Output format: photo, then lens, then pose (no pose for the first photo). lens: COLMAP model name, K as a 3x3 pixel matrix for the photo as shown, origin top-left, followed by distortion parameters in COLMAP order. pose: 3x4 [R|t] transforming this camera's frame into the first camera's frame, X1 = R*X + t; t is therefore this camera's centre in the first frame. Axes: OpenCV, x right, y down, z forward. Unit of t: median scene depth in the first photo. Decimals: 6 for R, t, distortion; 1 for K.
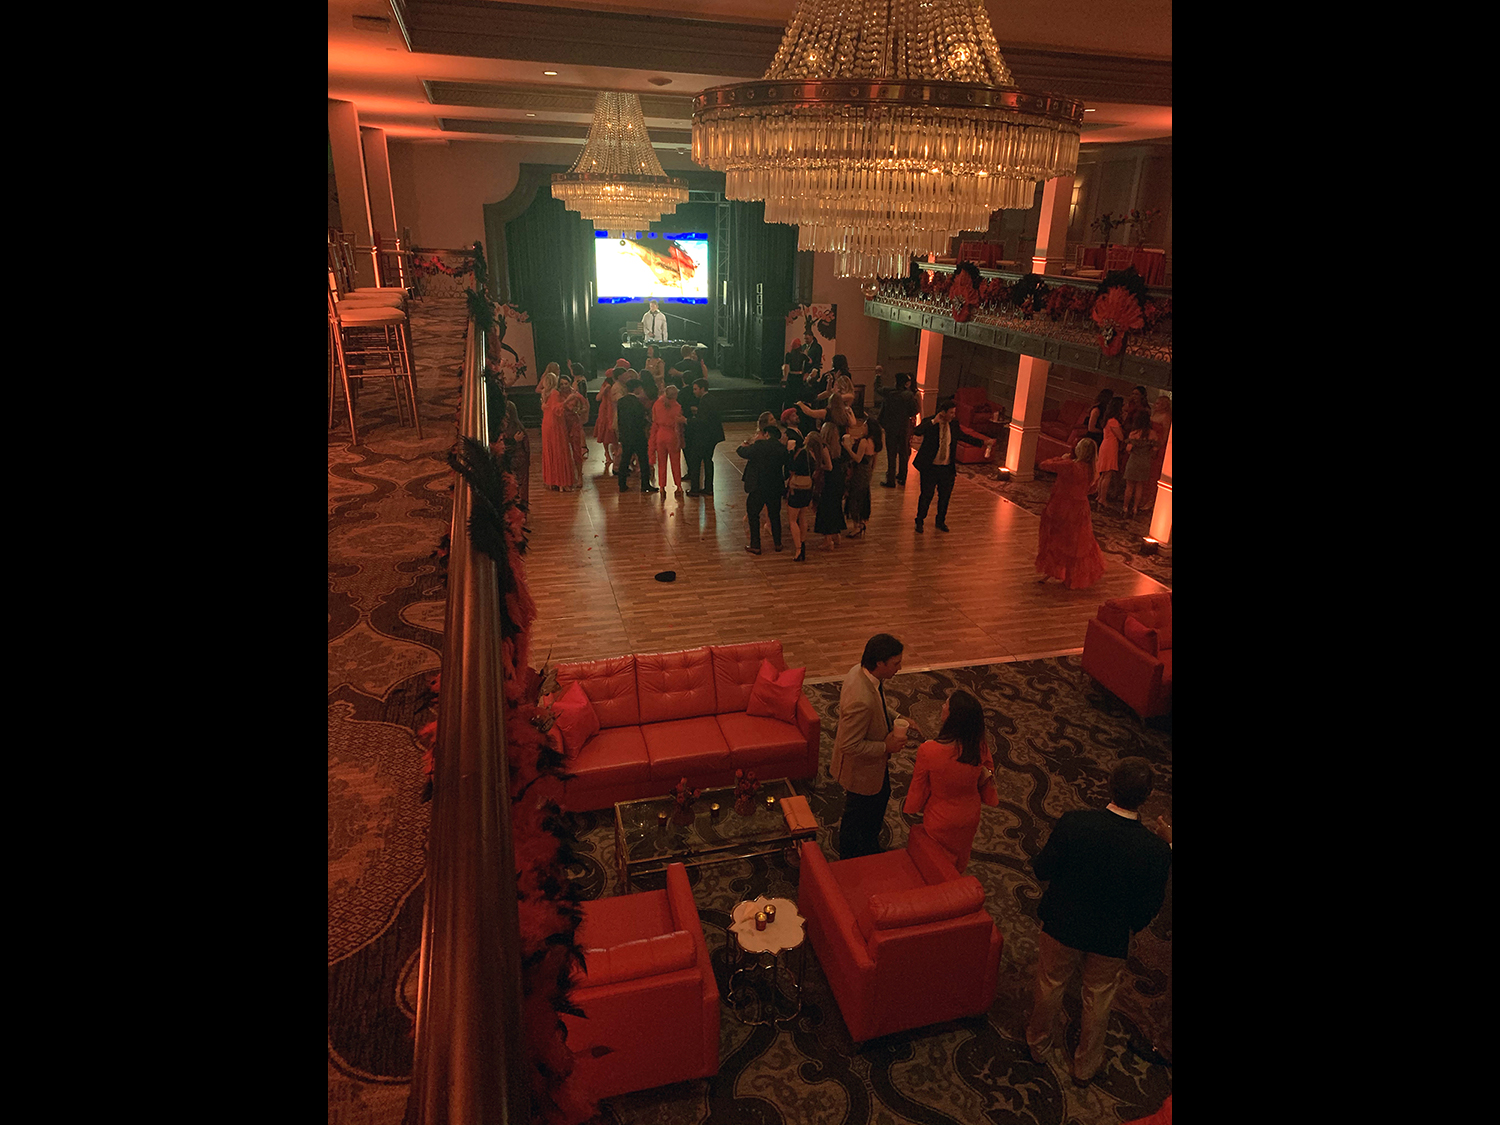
lens RADIAL K [[856.0, 0, 750.0], [0, 856.0, 562.5], [0, 0, 1]] dist [0.001516, 0.000563]
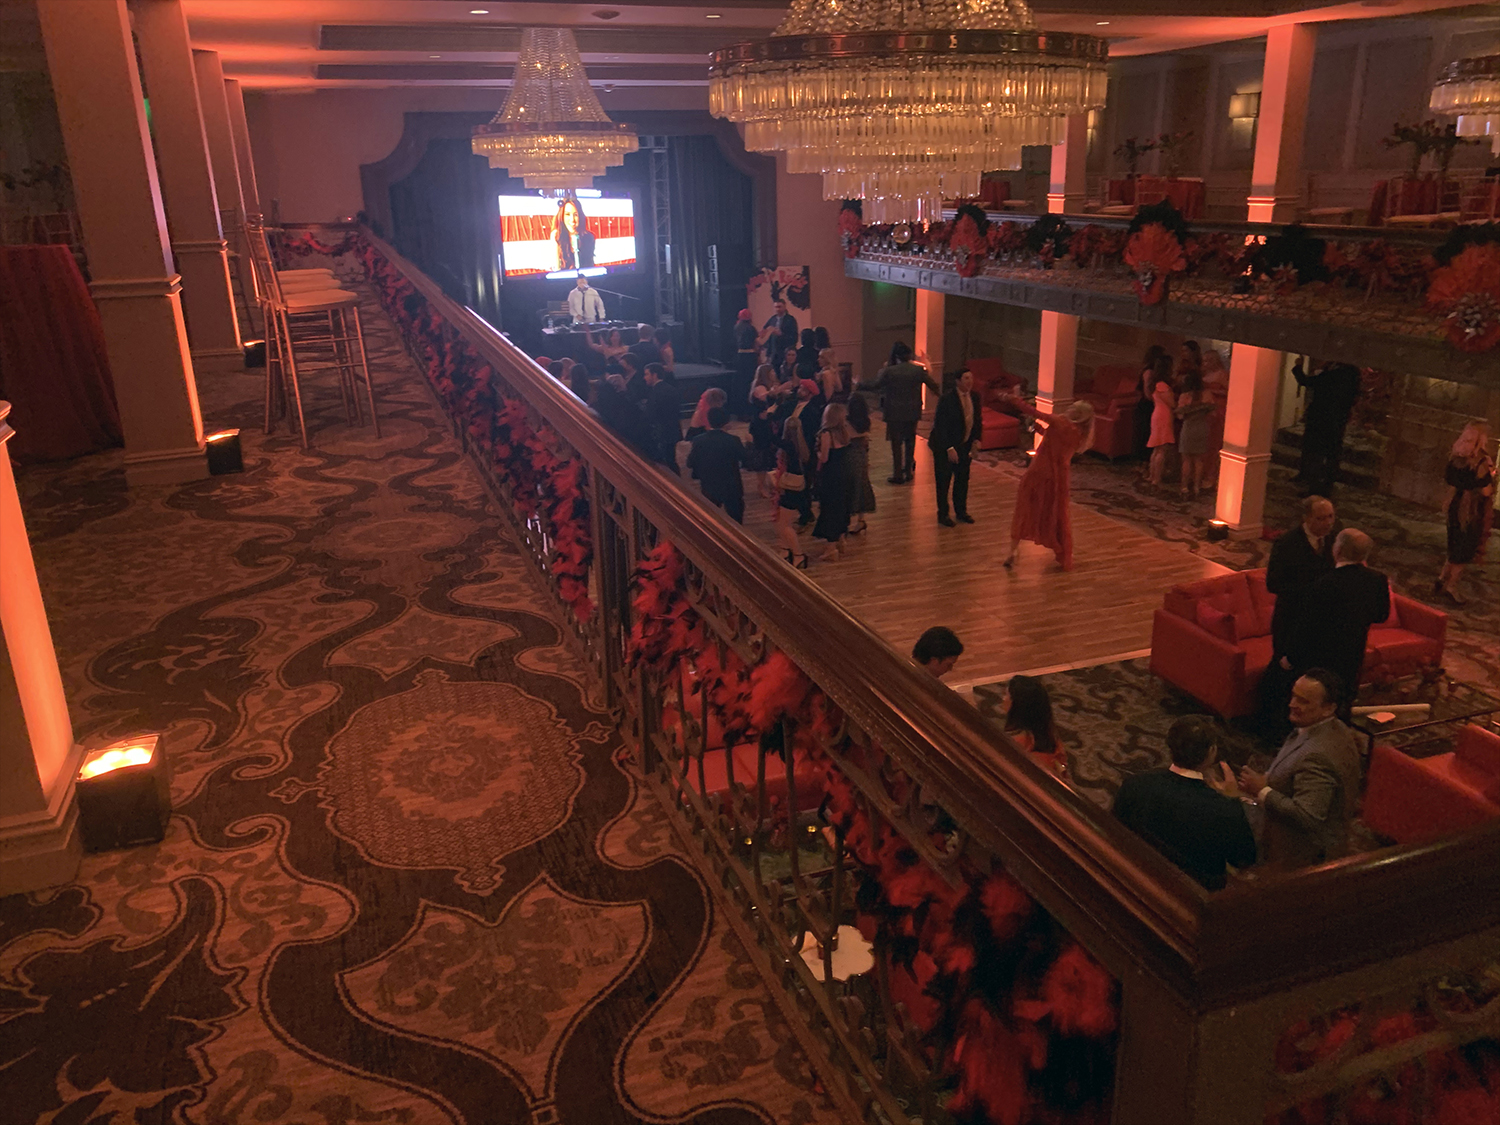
lens RADIAL K [[1161.7, 0, 750.0], [0, 1161.7, 562.5], [0, 0, 1]] dist [0.037755, -0.083968]
pose [[0.996106, -0.069407, 0.054371, -0.048262], [0.072084, 0.996198, -0.048918, 0.036683], [-0.050769, 0.052647, 0.997322, -0.102550]]
